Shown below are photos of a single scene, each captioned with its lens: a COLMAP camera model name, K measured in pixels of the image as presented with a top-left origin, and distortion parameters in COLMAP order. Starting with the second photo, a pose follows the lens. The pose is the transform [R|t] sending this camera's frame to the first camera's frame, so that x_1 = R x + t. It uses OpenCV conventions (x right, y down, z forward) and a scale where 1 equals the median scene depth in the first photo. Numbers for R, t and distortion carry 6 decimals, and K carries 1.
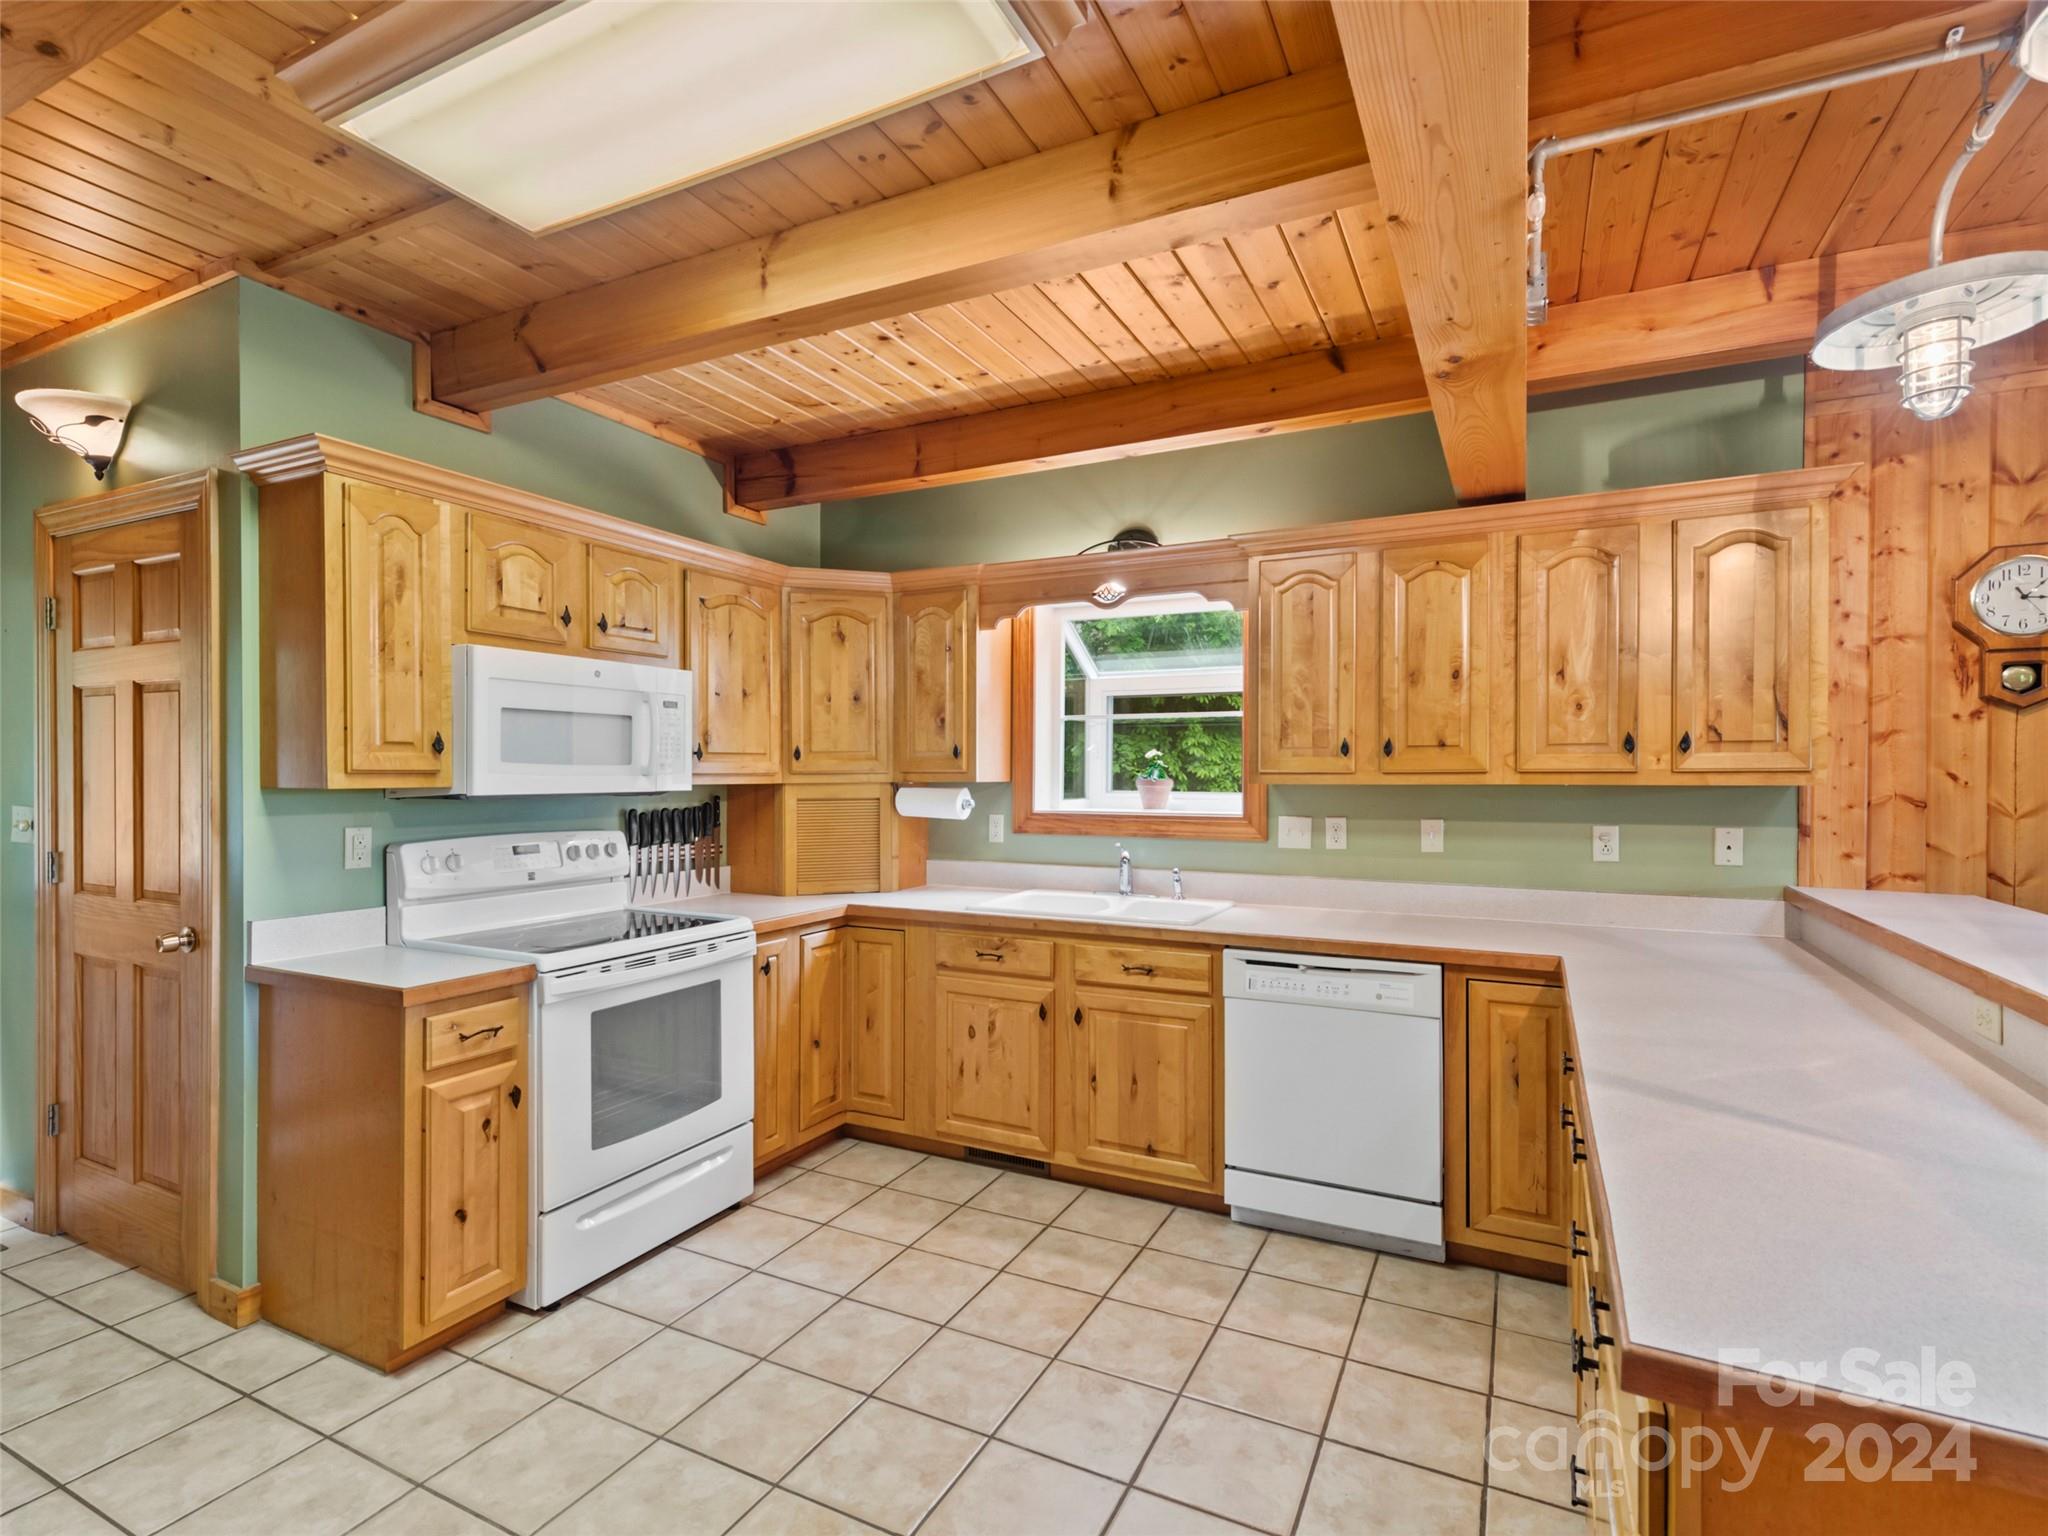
lens RADIAL K [[975.9, 0, 1026.0], [0, 975.9, 778.3], [0, 0, 1]] dist [0.012427, -0.000868]
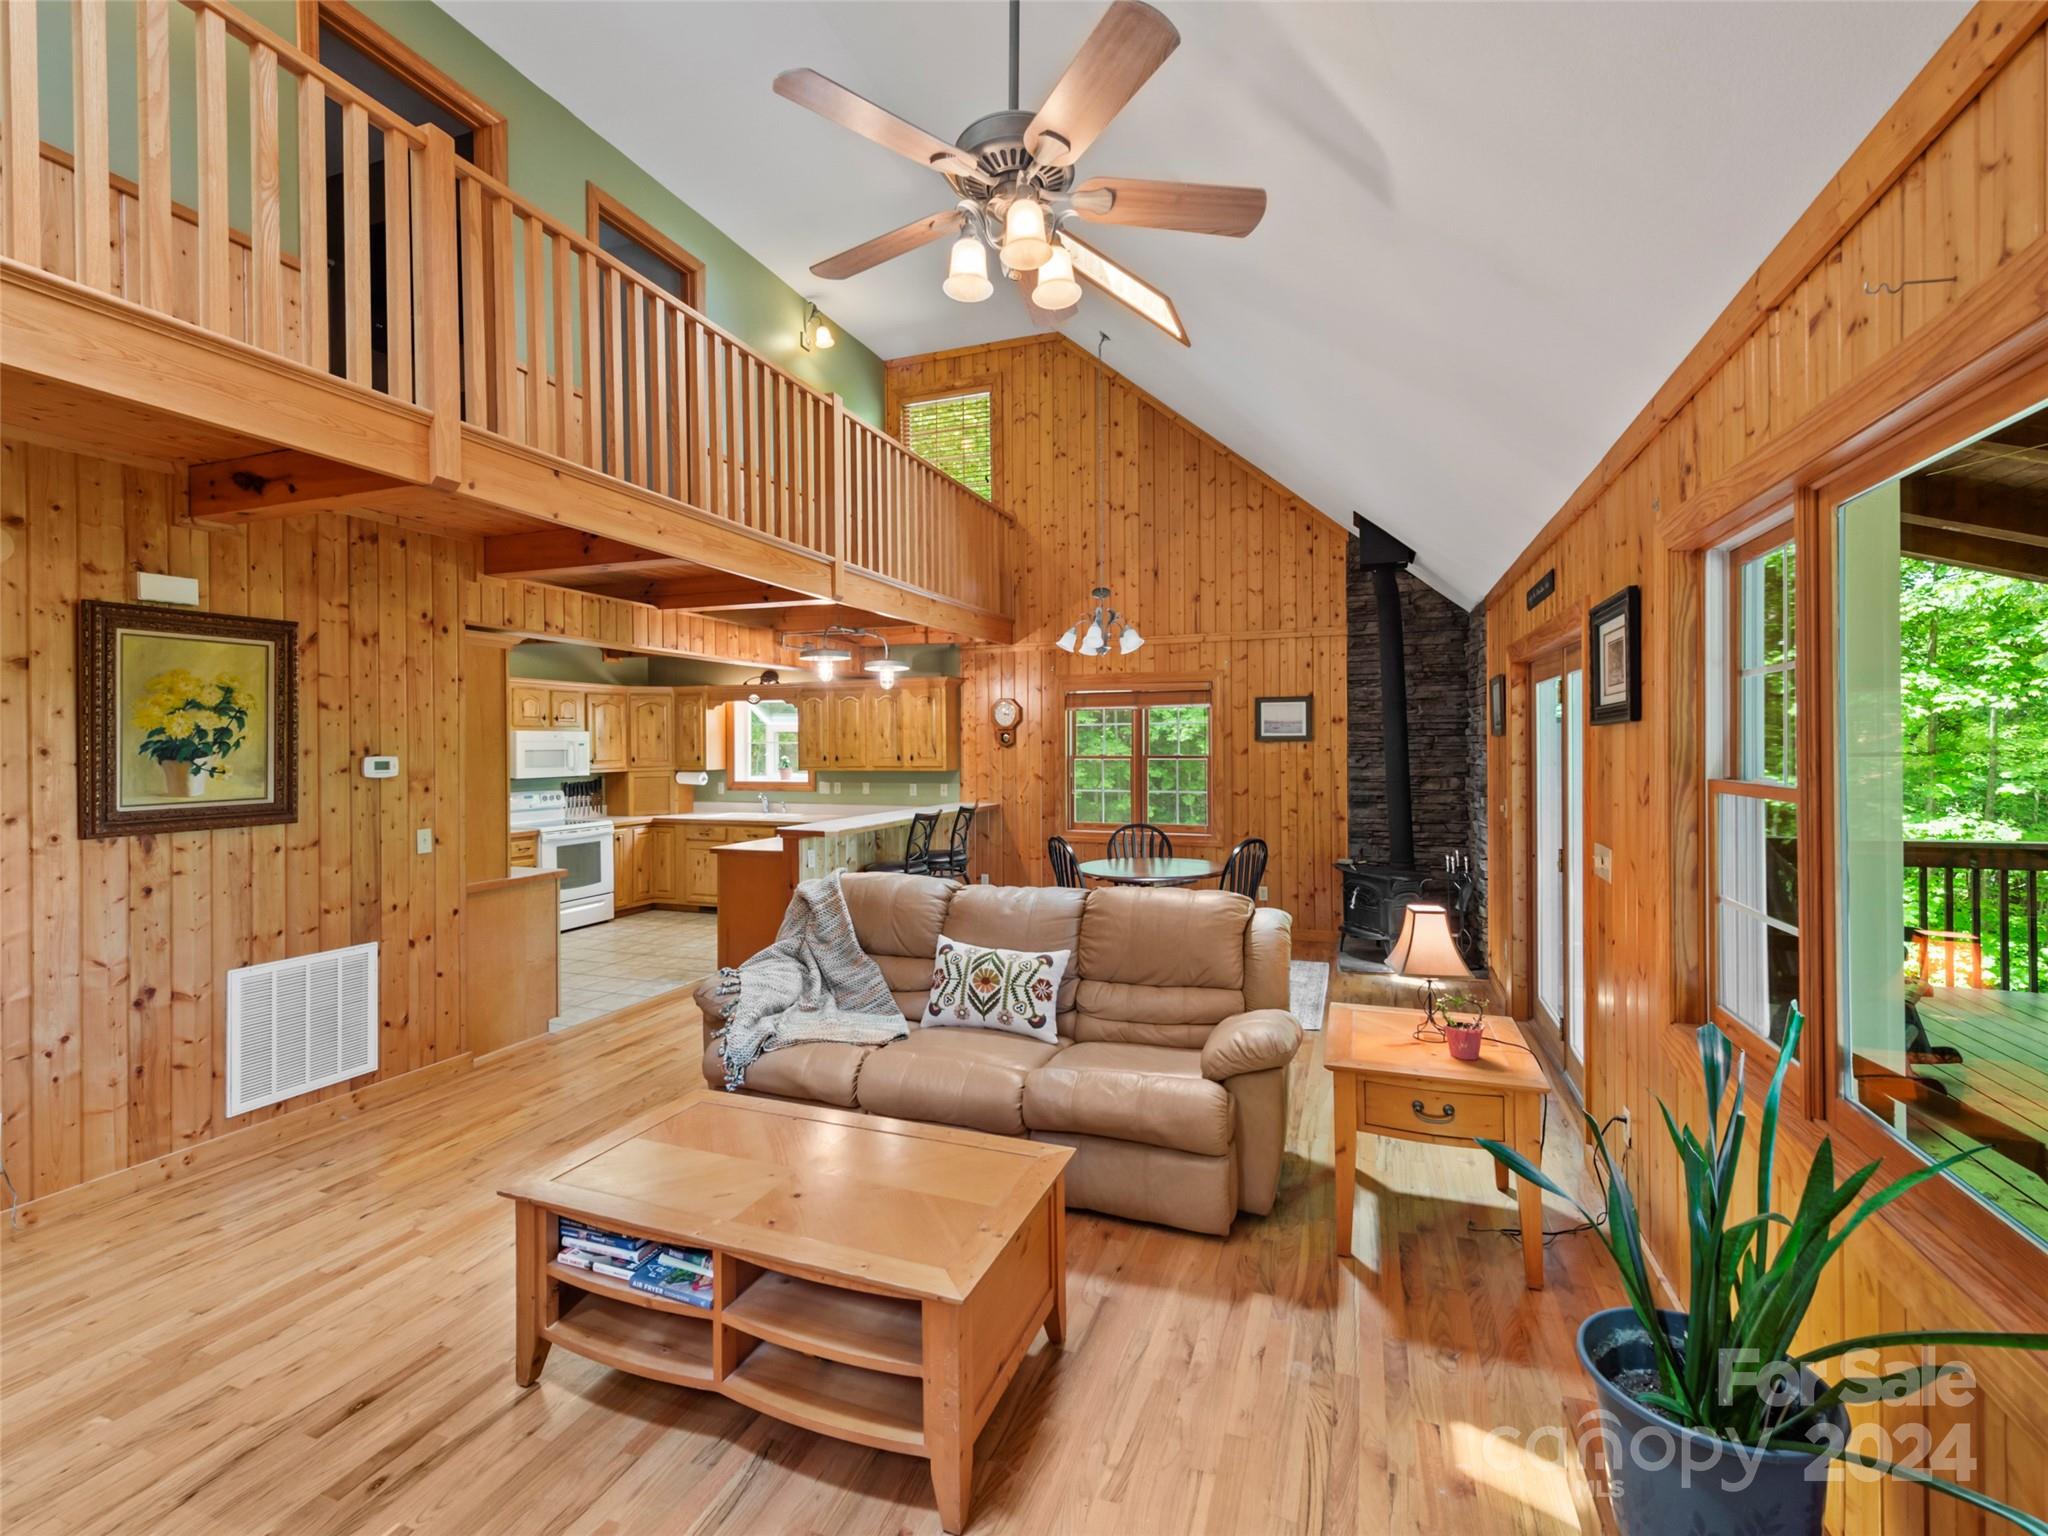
lens RADIAL K [[907.7, 0, 1019.9], [0, 907.7, 746.9], [0, 0, 1]] dist [0.018934, -0.000115]
pose [[0.994372, -0.008436, 0.105606, 0.640949], [0.008410, 0.999964, 0.000690, -0.064284], [-0.105608, 0.000202, 0.994408, -1.818098]]
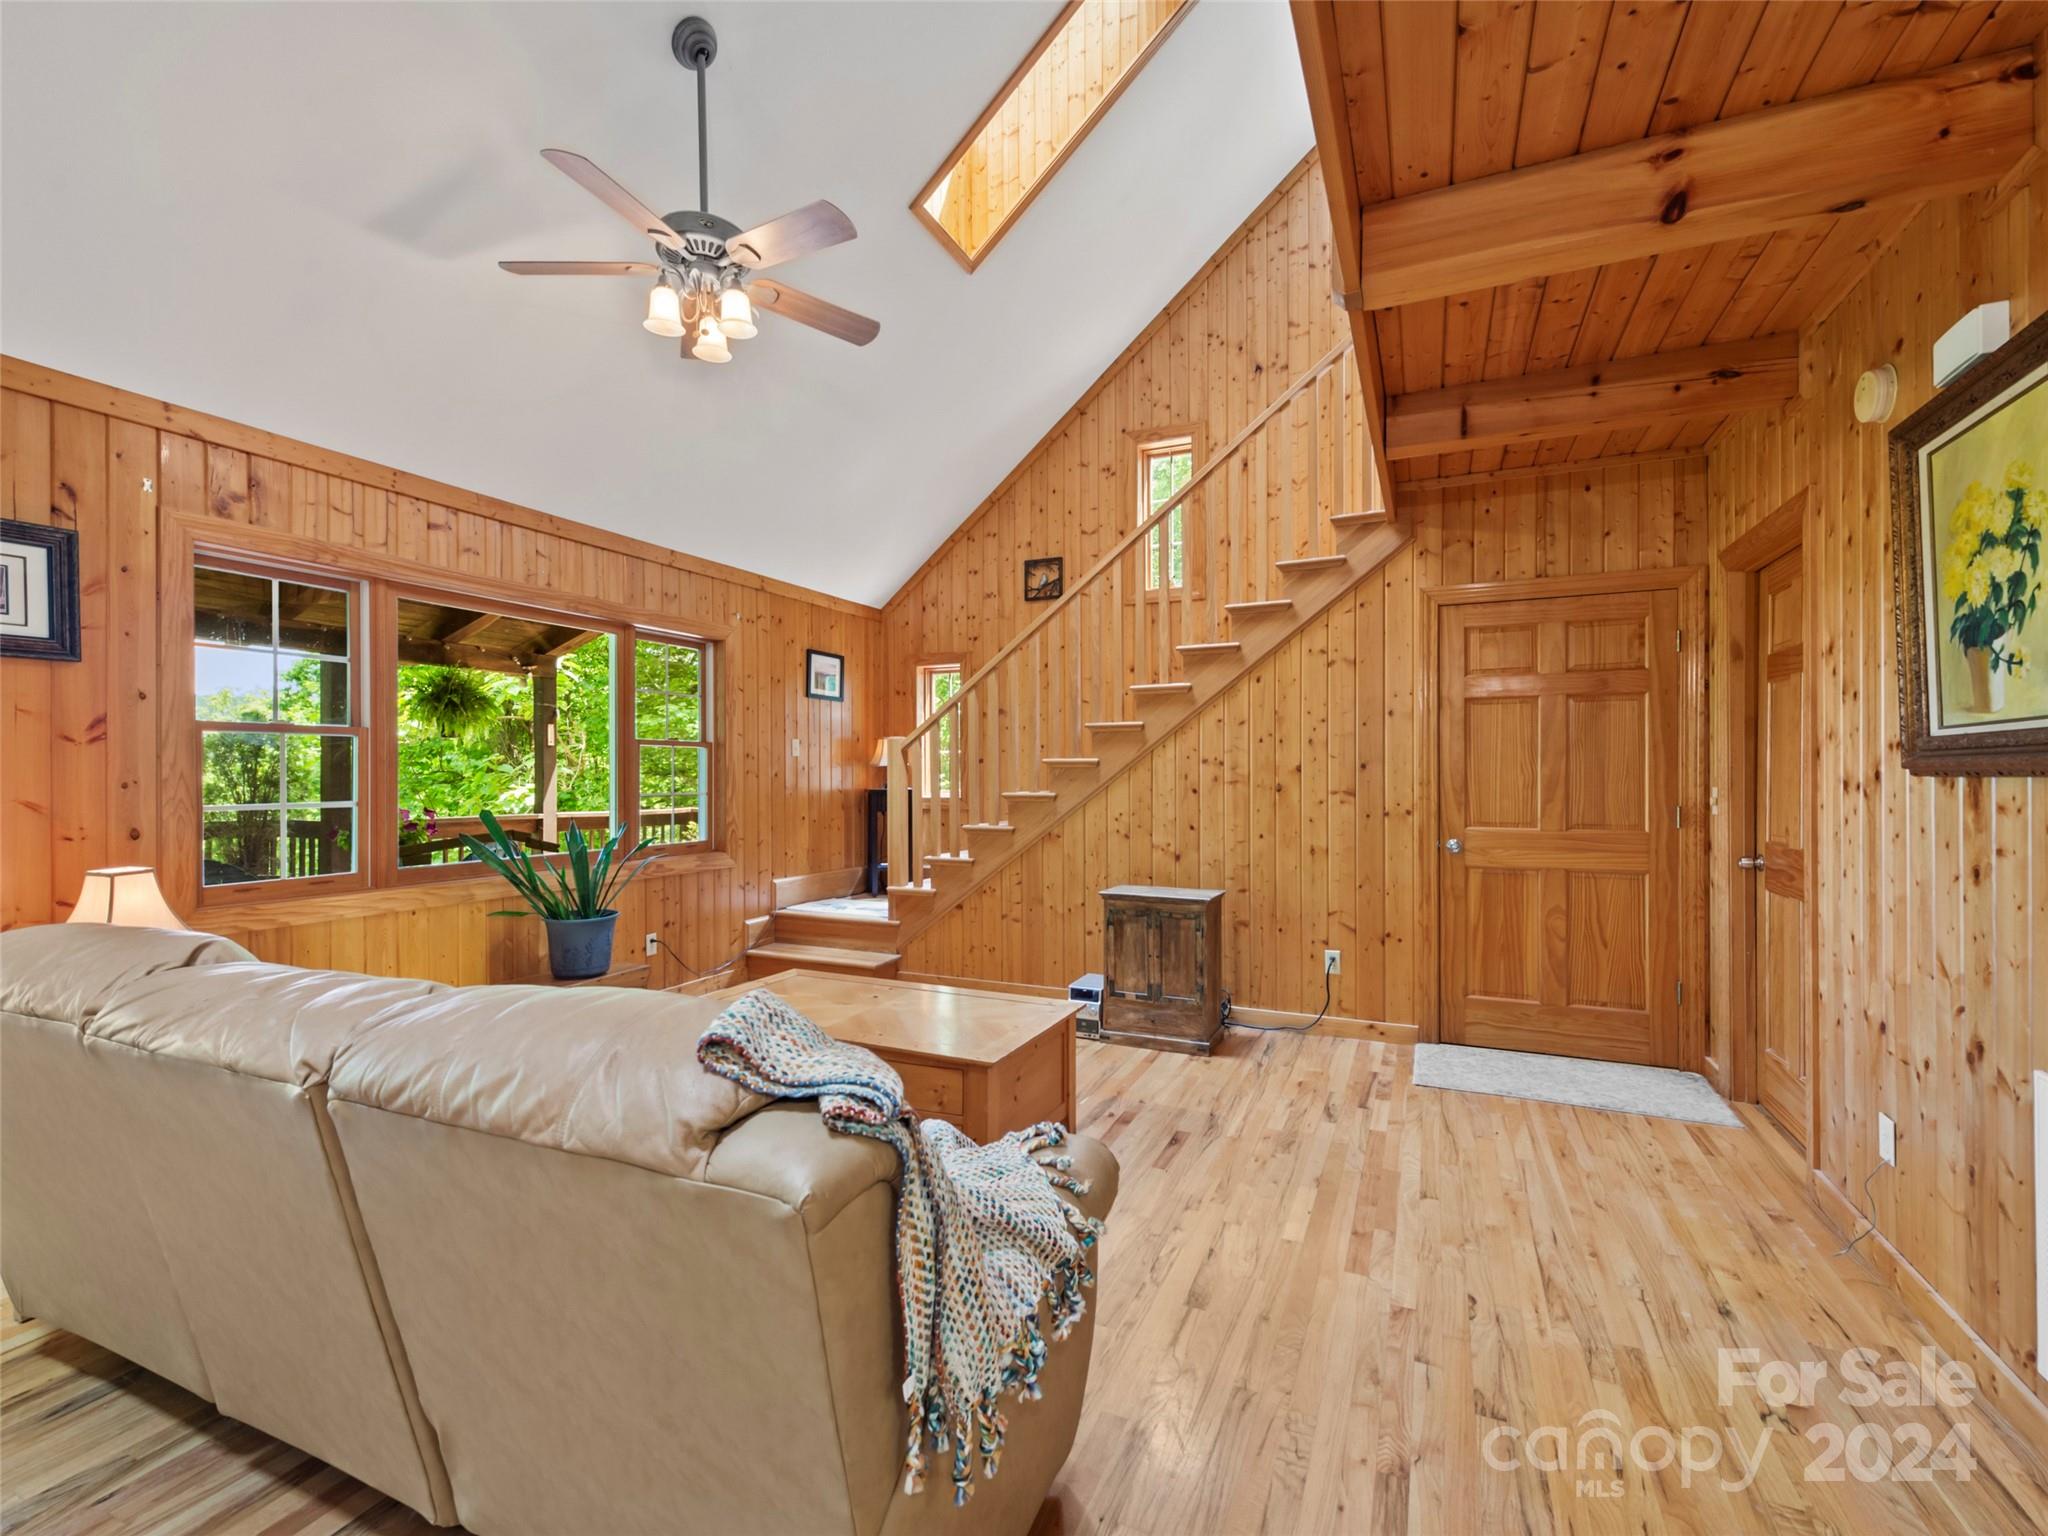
lens RADIAL K [[907.0, 0, 1022.9], [0, 907.0, 774.5], [0, 0, 1]] dist [0.018622, -0.006913]
pose [[-0.998993, 0.000082, -0.044868, 0.409437], [-0.000003, 0.999998, 0.001888, 0.030989], [0.044868, 0.001886, -0.998991, 0.024403]]
